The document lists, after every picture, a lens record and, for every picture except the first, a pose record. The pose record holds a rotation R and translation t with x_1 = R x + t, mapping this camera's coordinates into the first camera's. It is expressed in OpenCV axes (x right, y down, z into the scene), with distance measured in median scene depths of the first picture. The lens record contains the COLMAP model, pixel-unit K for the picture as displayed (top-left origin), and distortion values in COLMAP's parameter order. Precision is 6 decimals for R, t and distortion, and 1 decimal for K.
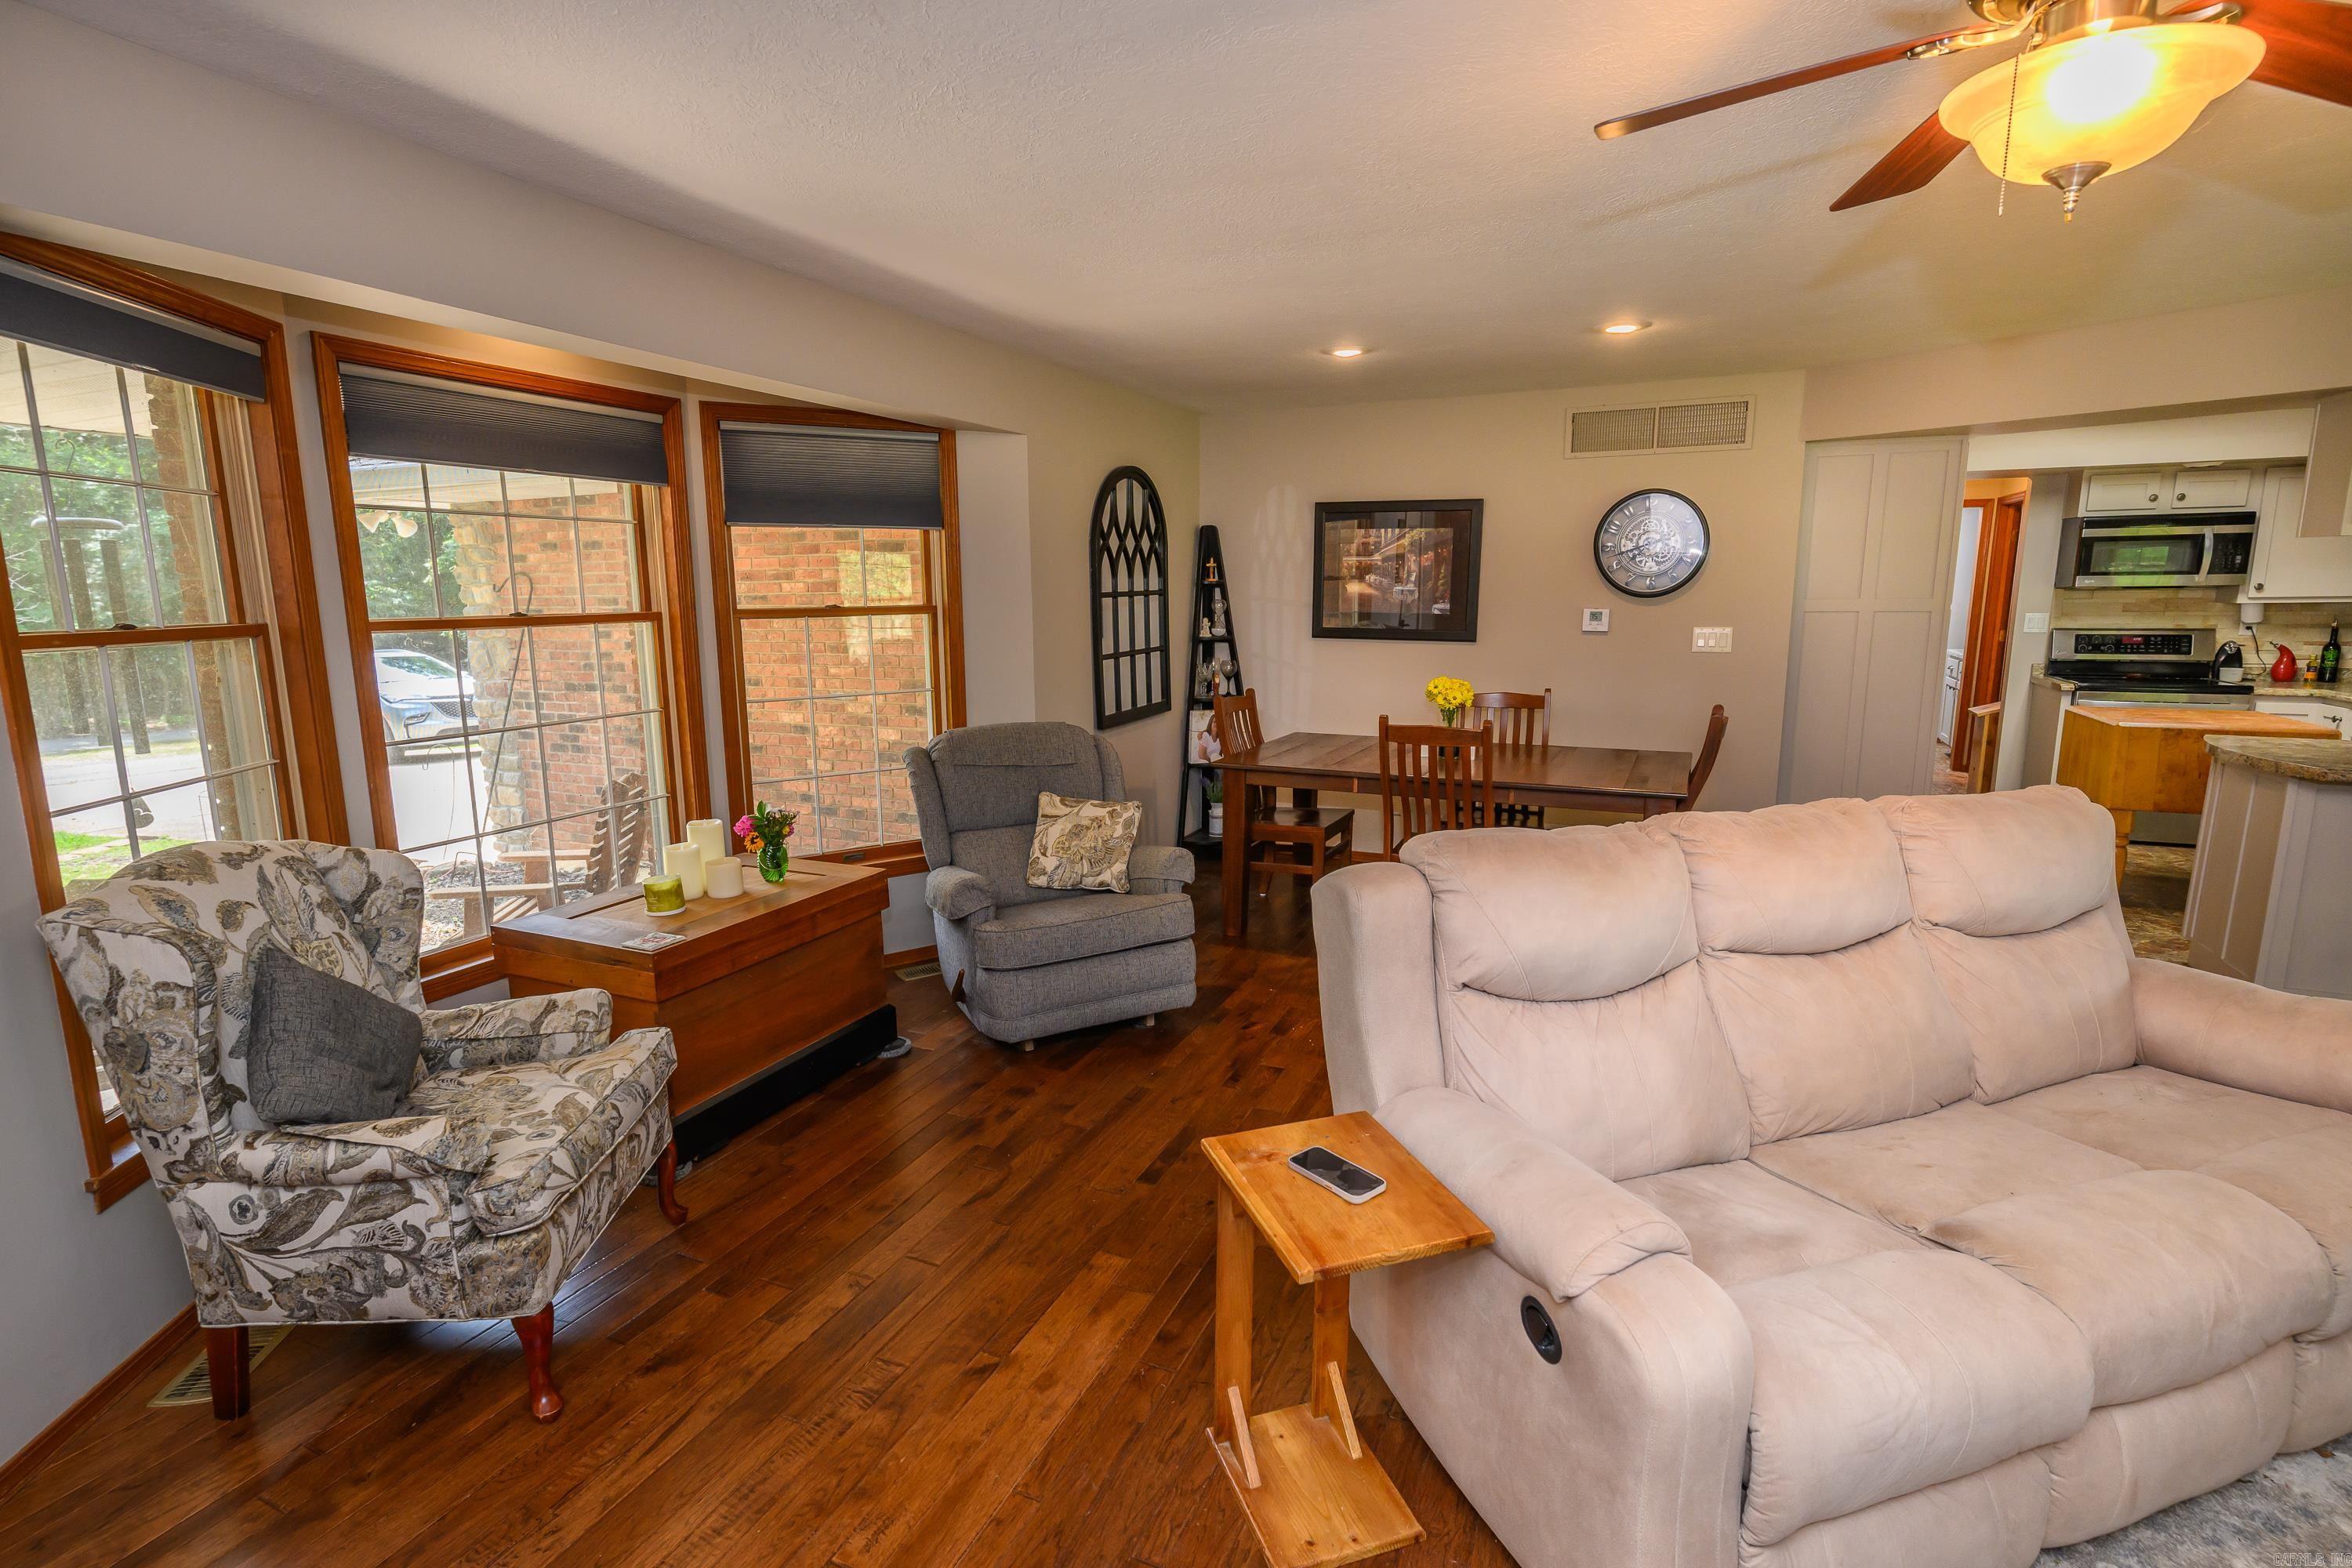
lens RADIAL K [[1116.4, 0, 1162.8], [0, 1116.4, 784.5], [0, 0, 1]] dist [-0.003439, 0.004456]
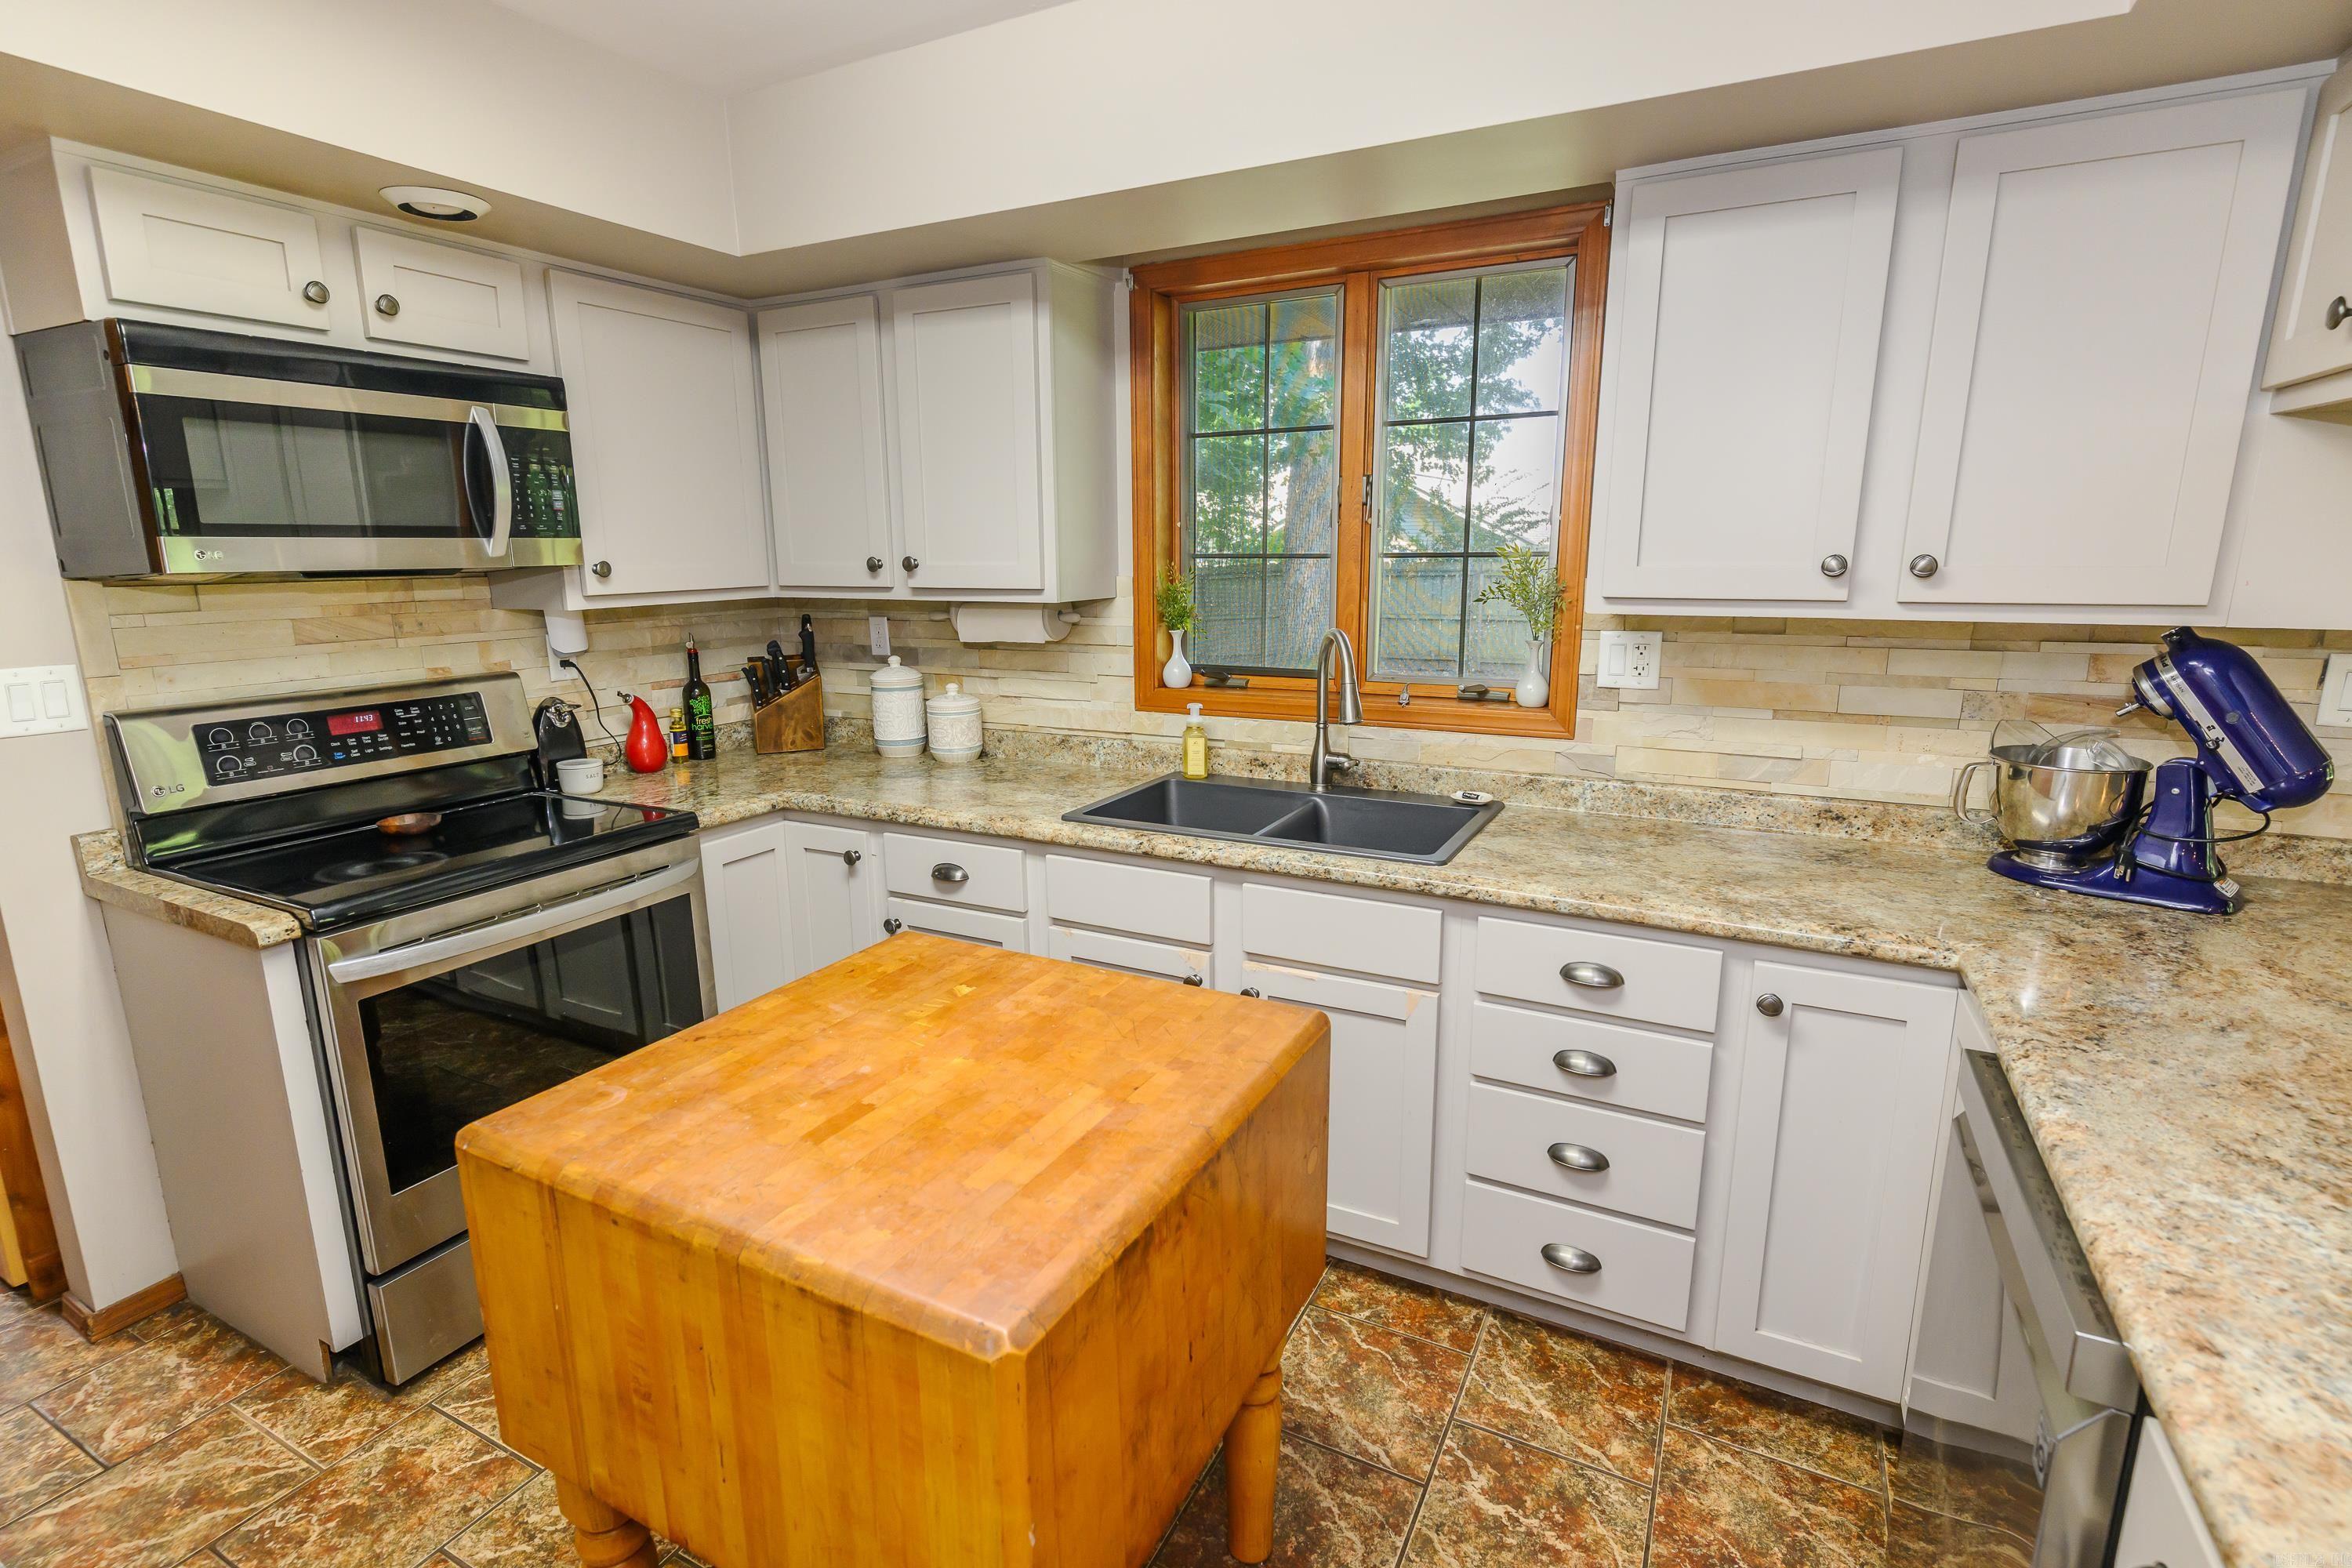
lens RADIAL K [[1116.4, 0, 1166.4], [0, 1116.4, 785.8], [0, 0, 1]] dist [-0.003439, 0.004456]
pose [[0.058315, -0.198264, 0.978412, 0.612696], [0.182861, 0.965619, 0.184773, -0.147190], [-0.981408, 0.168139, 0.092565, 0.824338]]
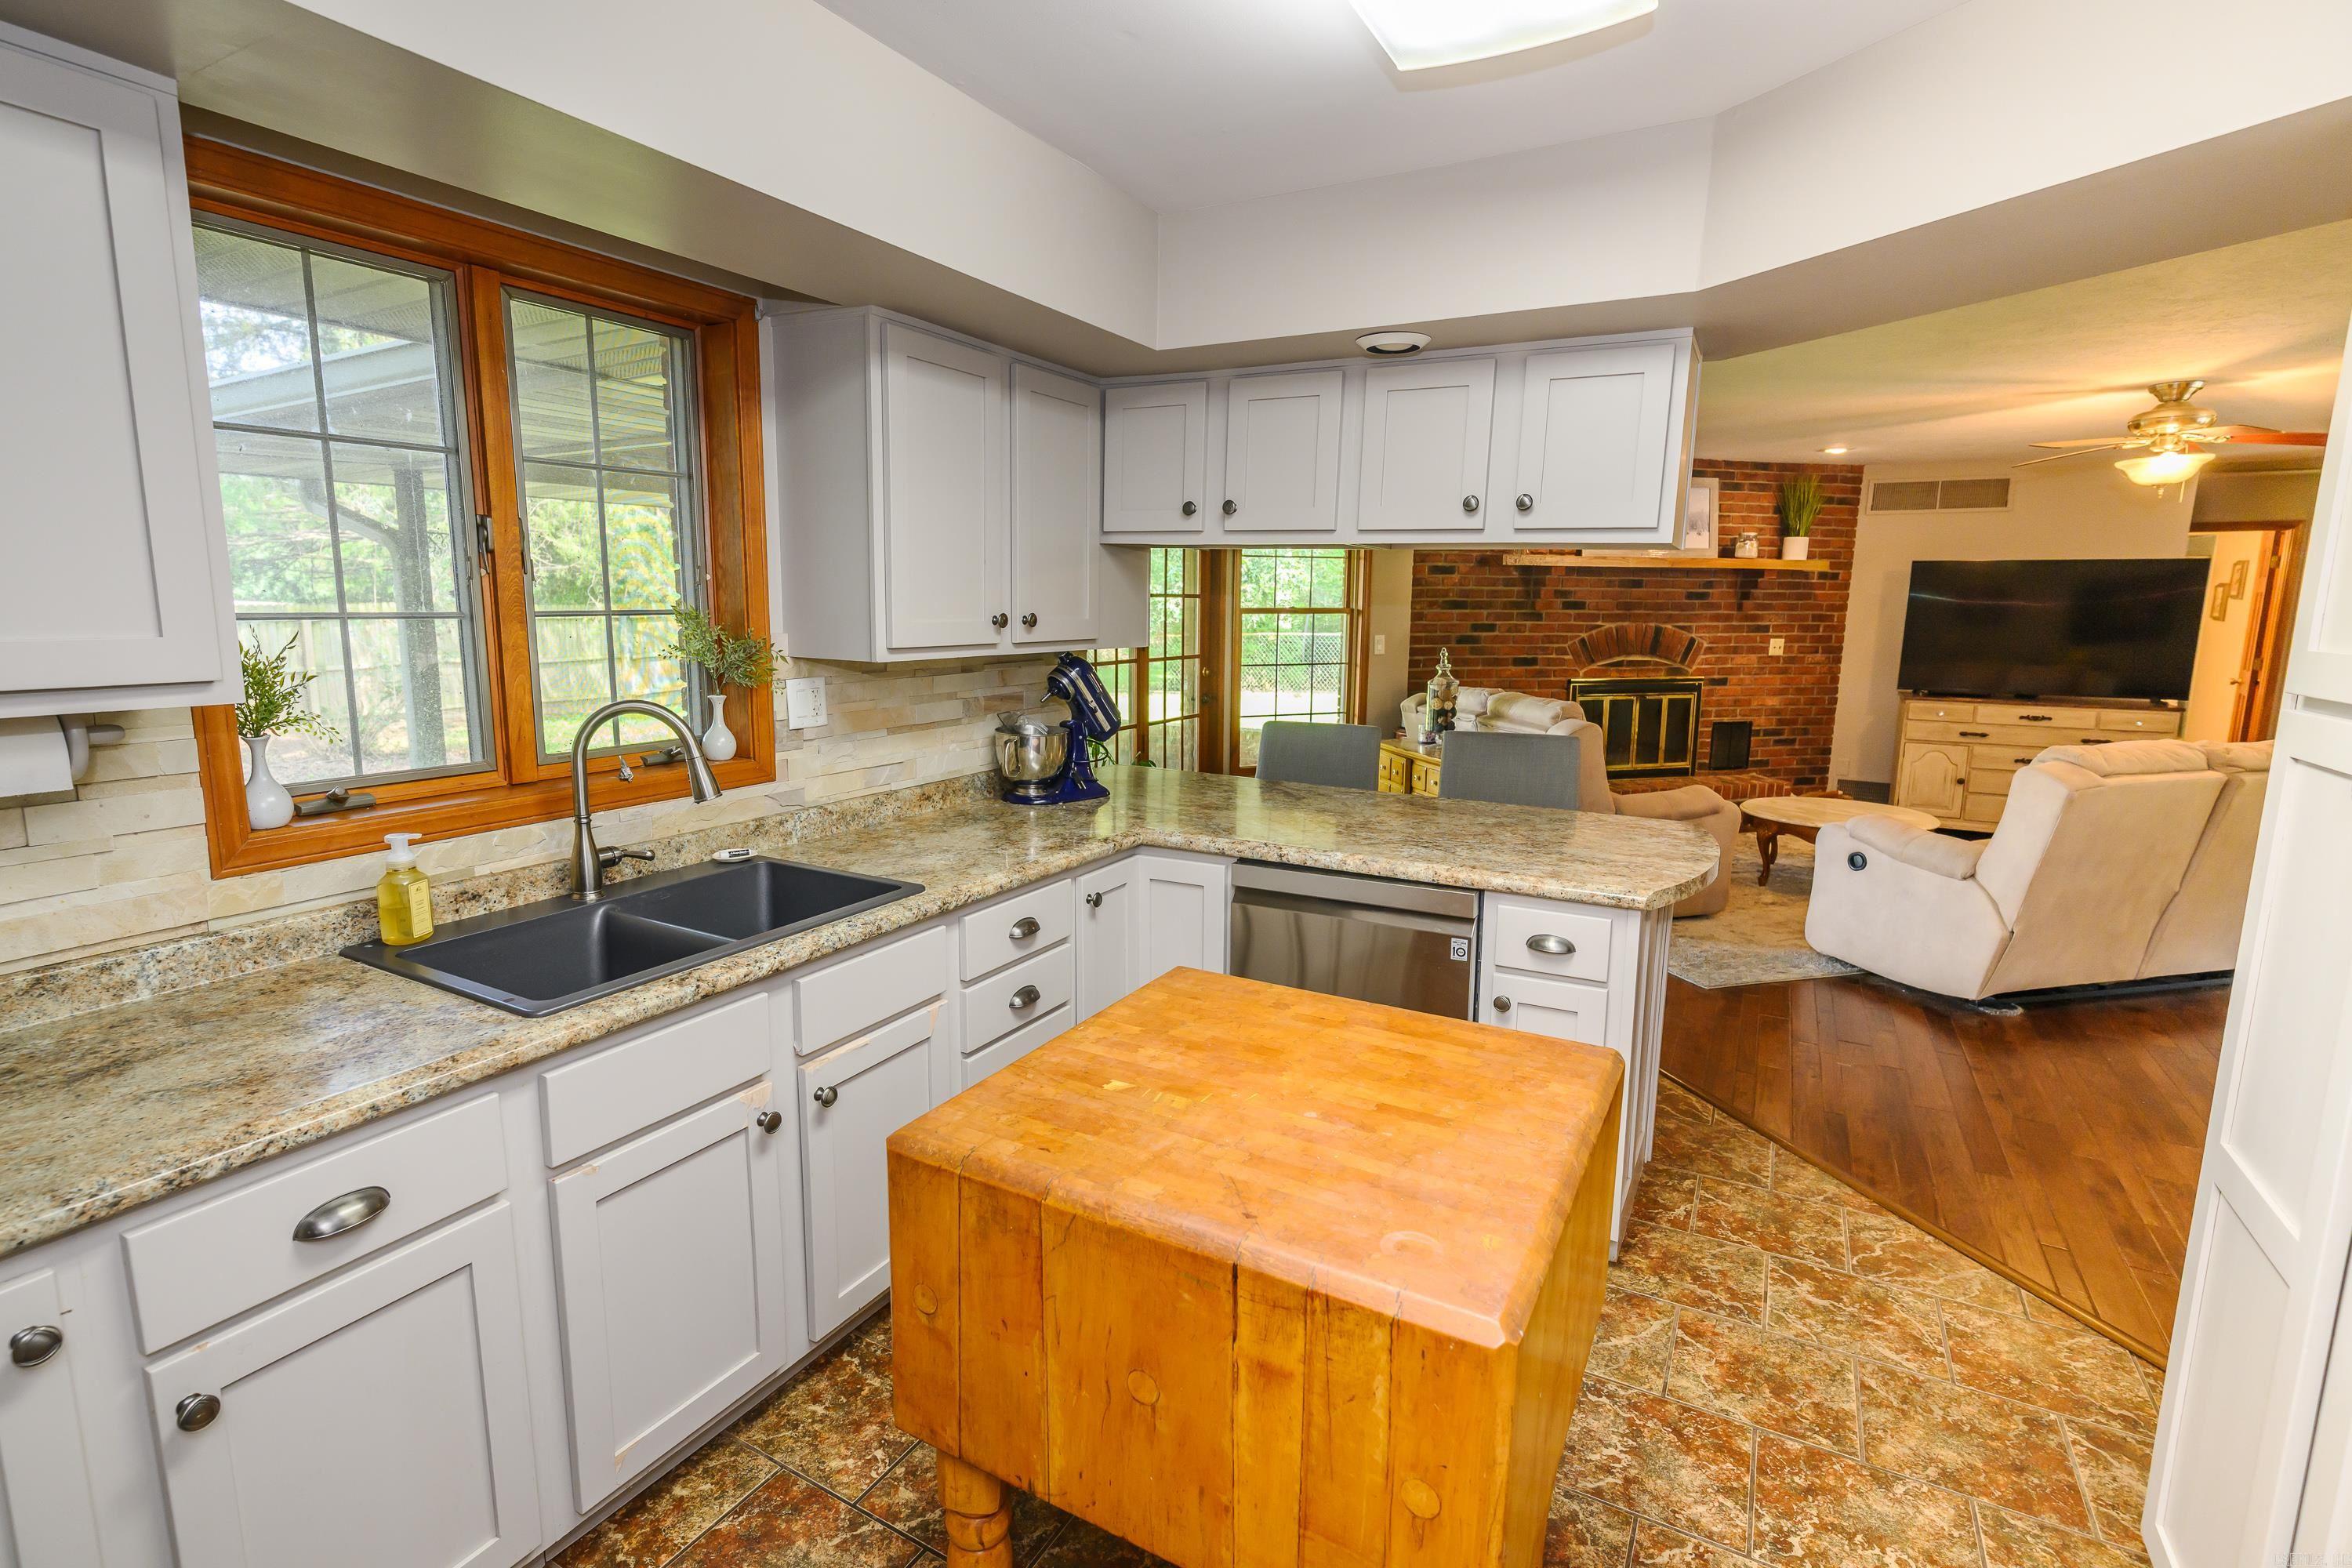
lens RADIAL K [[1116.4, 0, 1151.4], [0, 1116.4, 782.2], [0, 0, 1]] dist [-0.003439, 0.004456]
pose [[-0.995816, -0.014773, 0.090179, 0.842428], [0.016231, 0.942560, 0.333642, -0.208525], [-0.089928, 0.333710, -0.938377, 1.128025]]
